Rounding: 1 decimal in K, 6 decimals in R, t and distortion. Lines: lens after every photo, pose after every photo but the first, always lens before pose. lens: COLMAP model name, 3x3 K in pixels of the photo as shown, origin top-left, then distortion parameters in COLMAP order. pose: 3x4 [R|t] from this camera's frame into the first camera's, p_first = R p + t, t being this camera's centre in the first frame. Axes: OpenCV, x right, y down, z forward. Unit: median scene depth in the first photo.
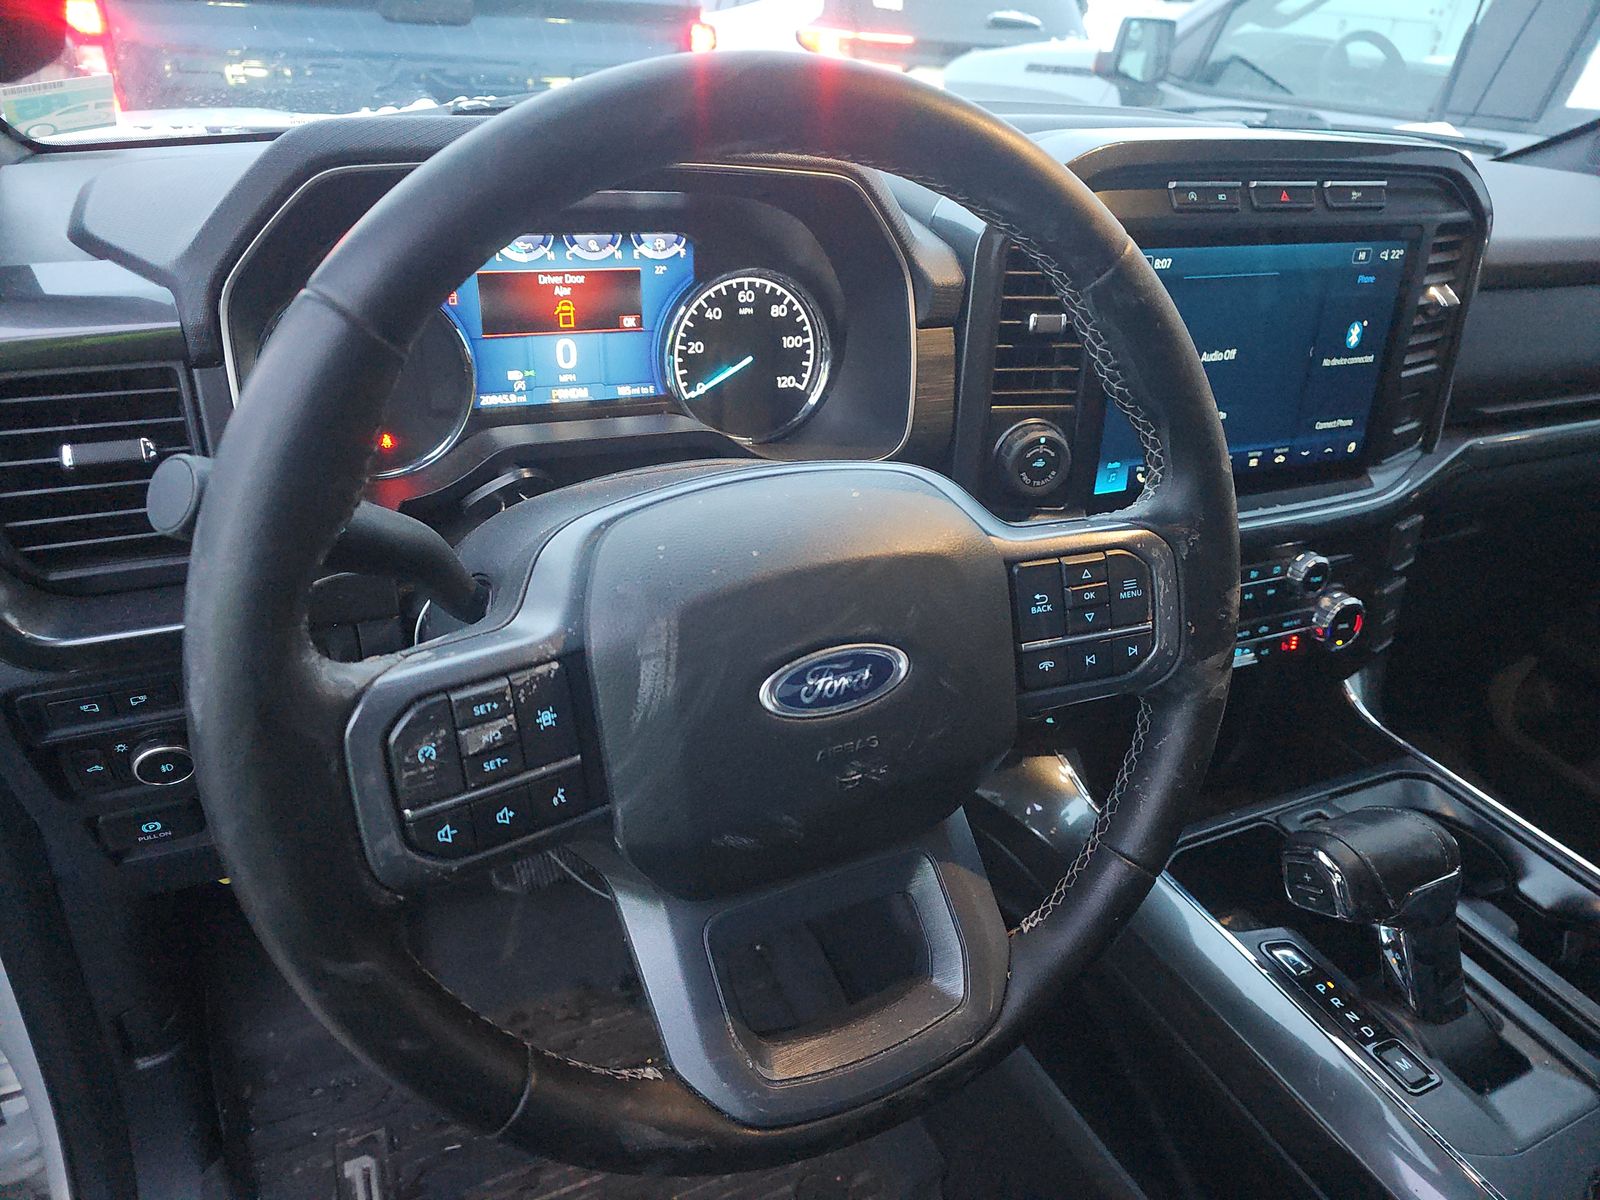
lens RADIAL K [[1003.6, 0, 797.7], [0, 1003.6, 623.1], [0, 0, 1]] dist [0.049746, -0.000974]
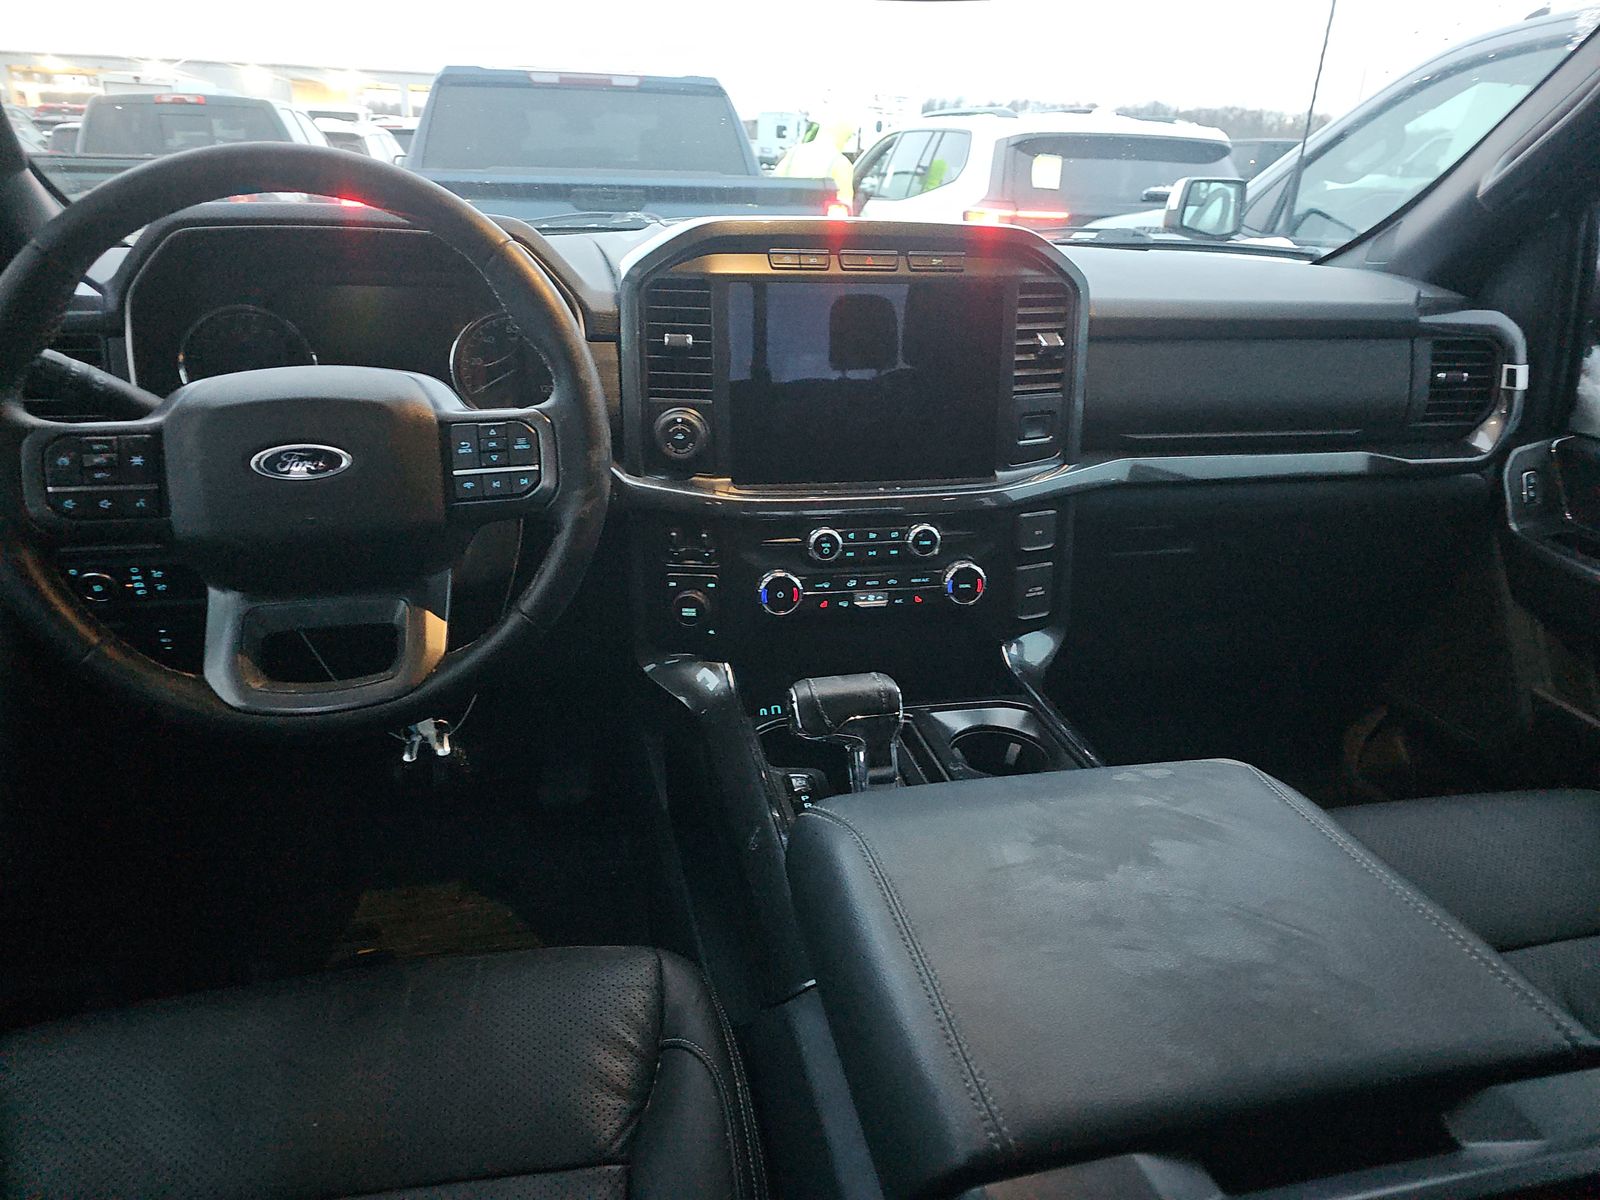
lens RADIAL K [[1003.6, 0, 797.7], [0, 1003.6, 623.1], [0, 0, 1]] dist [0.049746, -0.000974]
pose [[0.968610, 0.052047, -0.243075, 0.754754], [-0.089221, 0.985471, -0.144521, 0.291397], [0.232022, 0.161672, 0.959181, -0.289189]]
